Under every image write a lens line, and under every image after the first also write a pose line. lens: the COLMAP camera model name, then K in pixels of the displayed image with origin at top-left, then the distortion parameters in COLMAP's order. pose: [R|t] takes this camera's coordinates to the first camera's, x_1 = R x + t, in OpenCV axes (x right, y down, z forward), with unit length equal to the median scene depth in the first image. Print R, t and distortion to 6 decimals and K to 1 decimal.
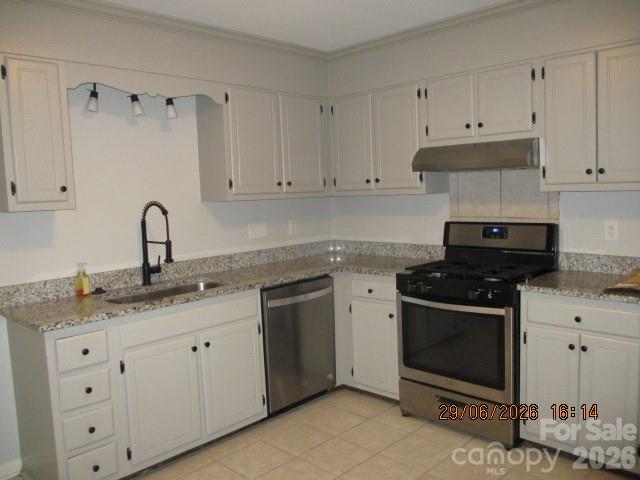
lens RADIAL K [[539.0, 0, 320.3], [0, 539.0, 239.4], [0, 0, 1]] dist [-0.011095, -0.017040]
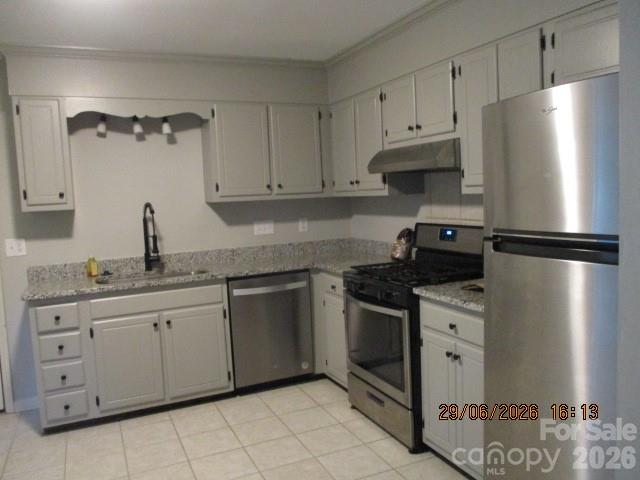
lens RADIAL K [[539.0, 0, 325.4], [0, 539.0, 239.8], [0, 0, 1]] dist [-0.011095, -0.017040]
pose [[0.929426, 0.027251, -0.368001, 0.506505], [-0.022634, 0.999602, 0.016859, -0.016082], [0.368314, -0.007339, 0.929672, 0.008904]]
